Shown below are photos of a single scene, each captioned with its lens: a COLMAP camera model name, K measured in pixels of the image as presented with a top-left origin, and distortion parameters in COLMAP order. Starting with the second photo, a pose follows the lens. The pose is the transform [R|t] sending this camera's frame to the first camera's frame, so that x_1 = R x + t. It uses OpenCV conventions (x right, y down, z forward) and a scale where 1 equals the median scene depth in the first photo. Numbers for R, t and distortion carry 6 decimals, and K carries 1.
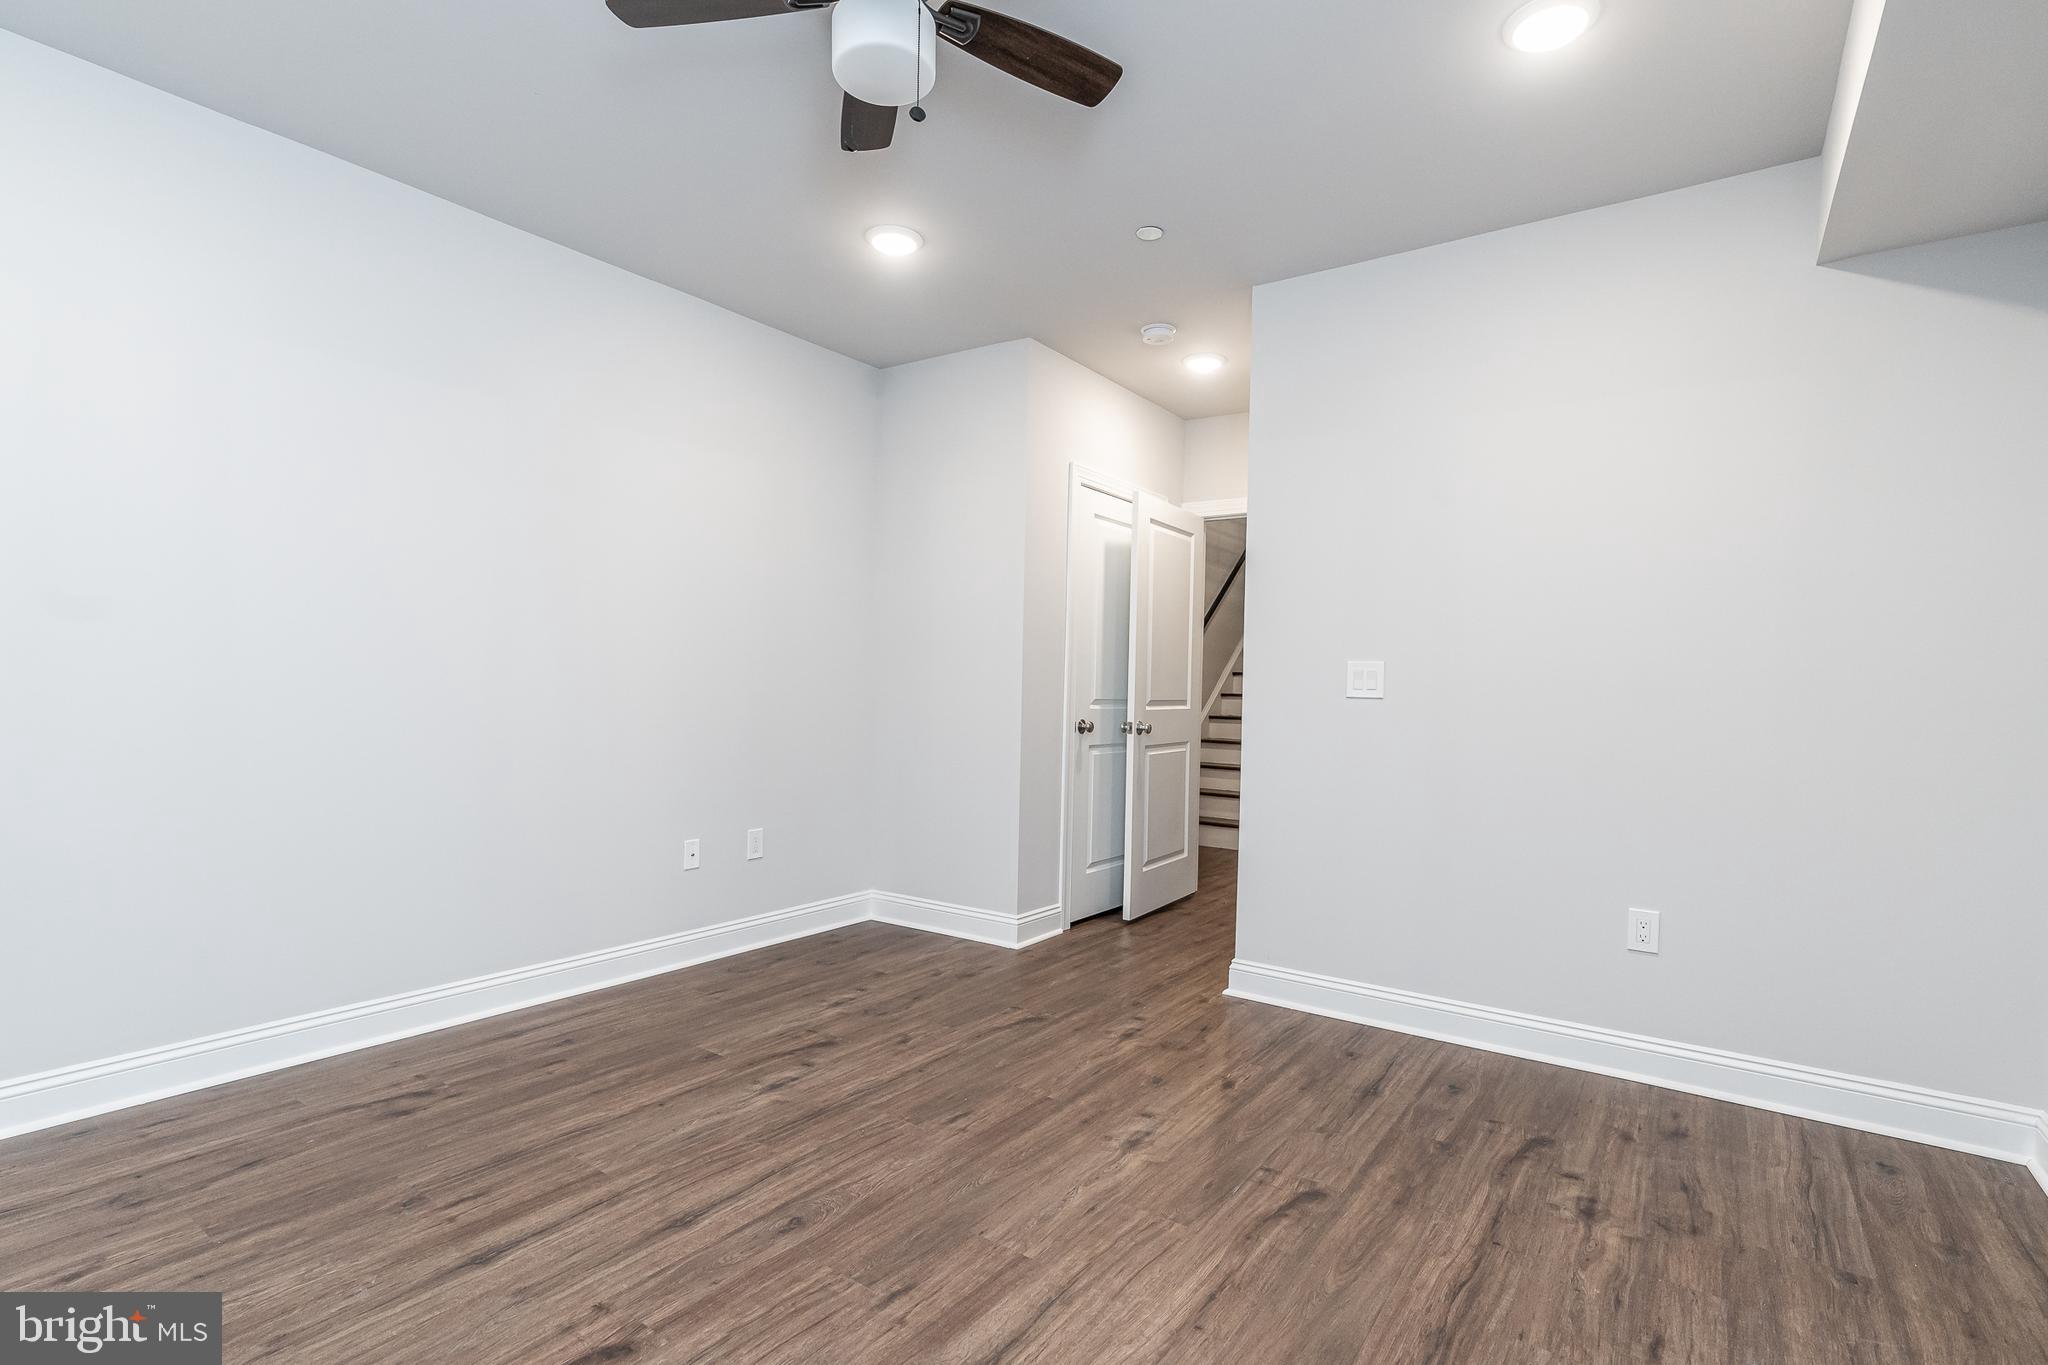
lens RADIAL K [[965.4, 0, 1024.0], [0, 965.4, 682.5], [0, 0, 1]] dist [-0.002002, 0.000802]
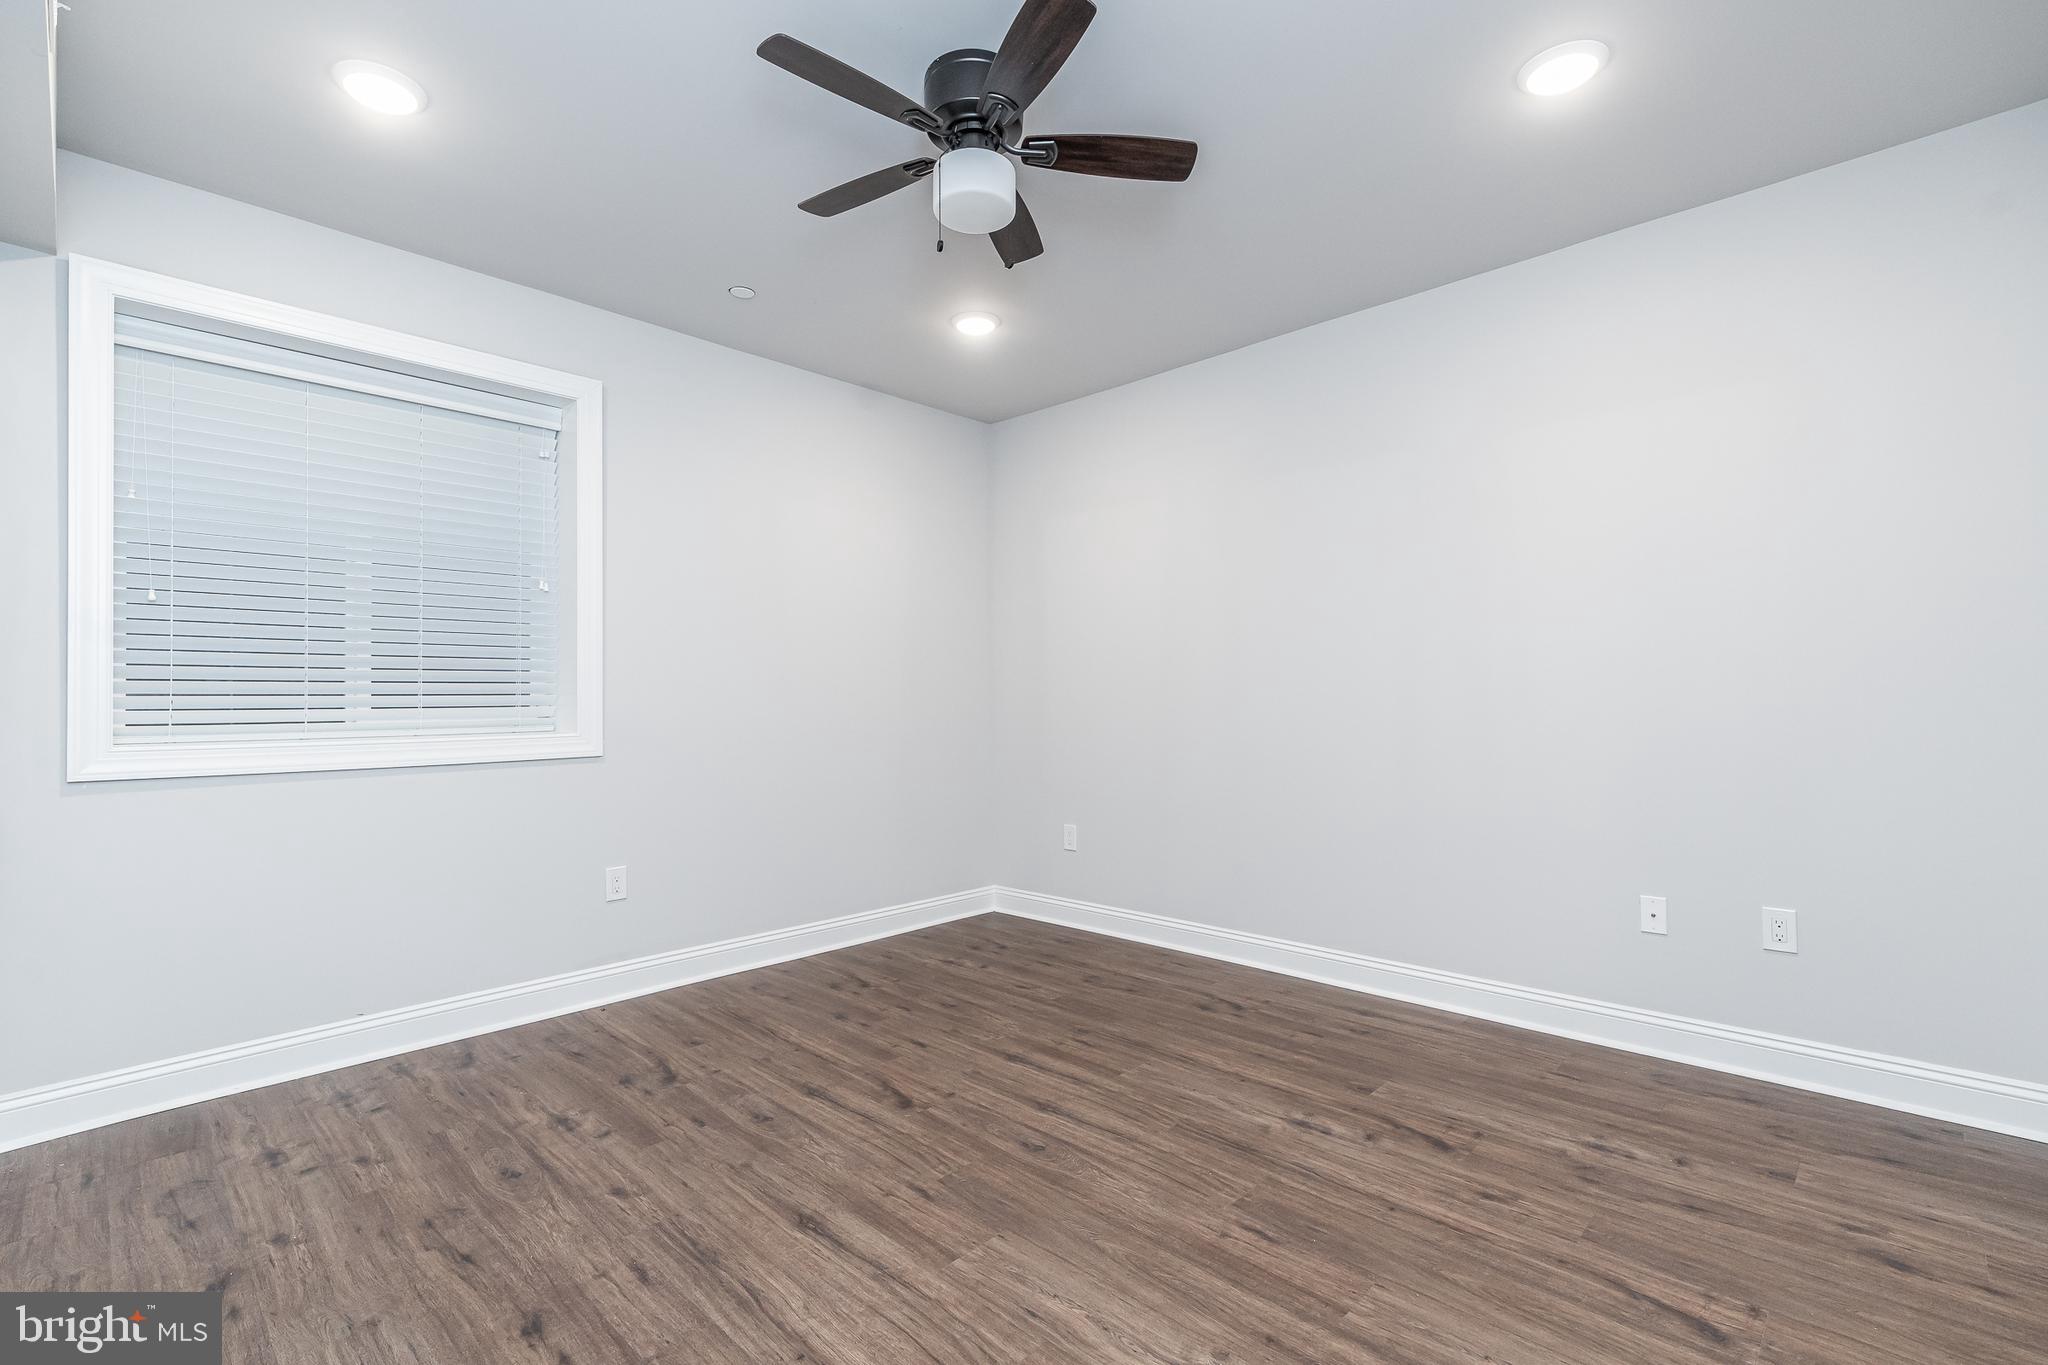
lens RADIAL K [[930.5, 0, 1026.4], [0, 930.5, 668.8], [0, 0, 1]] dist [-0.002680, 0.000401]
pose [[-0.145209, -0.051453, -0.988062, 0.717137], [0.011078, 0.998500, -0.053625, 0.019442], [0.989339, -0.018733, -0.144421, 0.888745]]
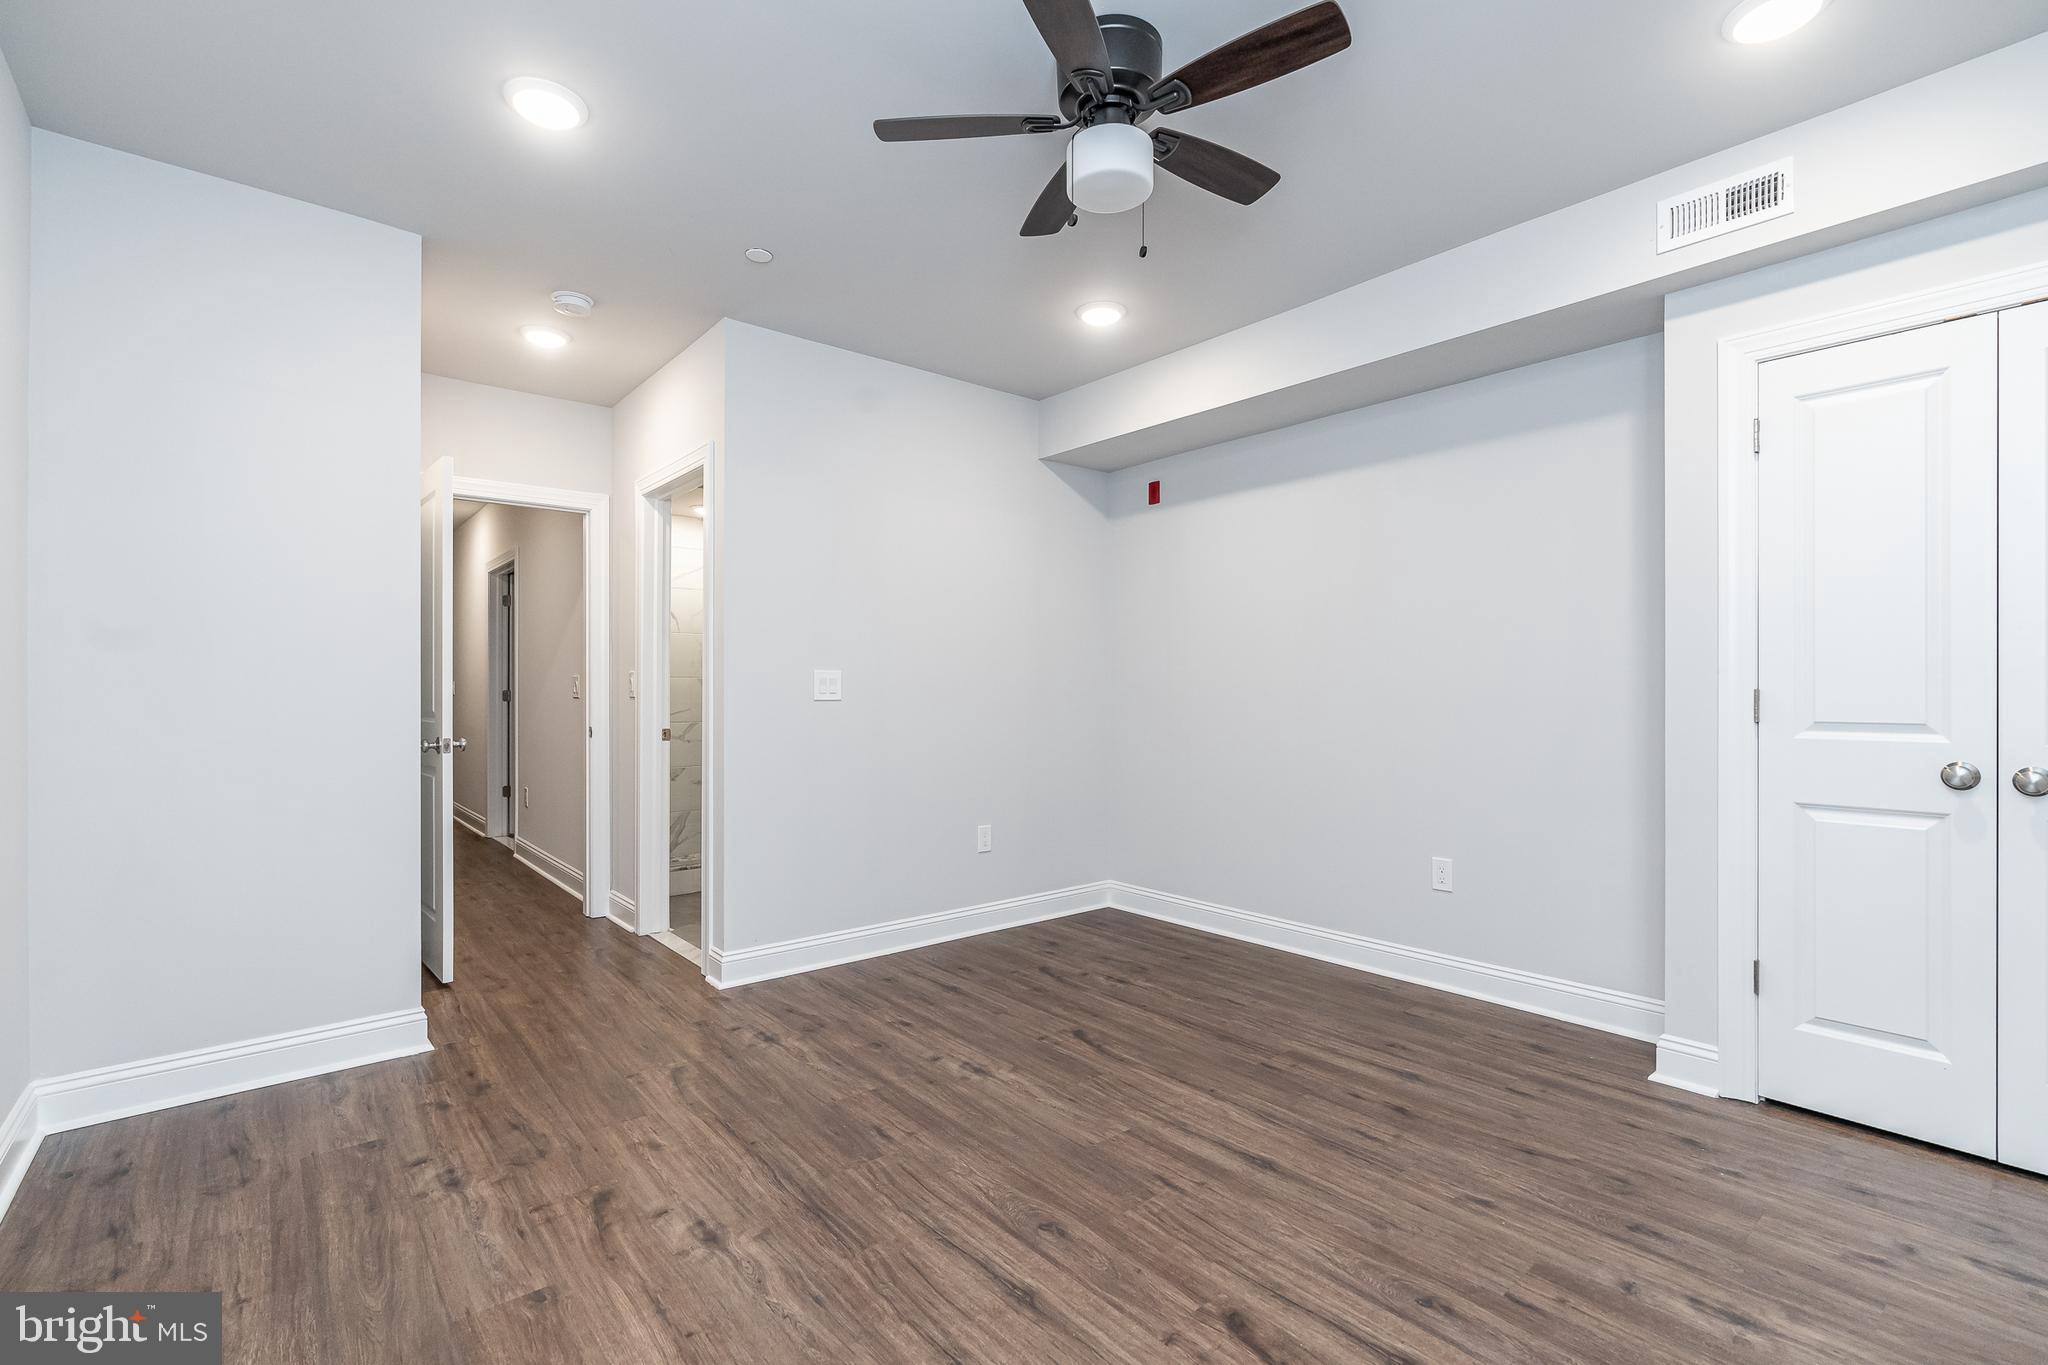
lens RADIAL K [[920.8, 0, 1023.8], [0, 920.8, 688.5], [0, 0, 1]] dist [-0.004921, 0.001633]
pose [[0.250517, -0.015056, 0.967995, -0.901143], [0.000425, 0.999881, 0.015442, -0.021661], [-0.968112, -0.003457, 0.250493, 0.596143]]
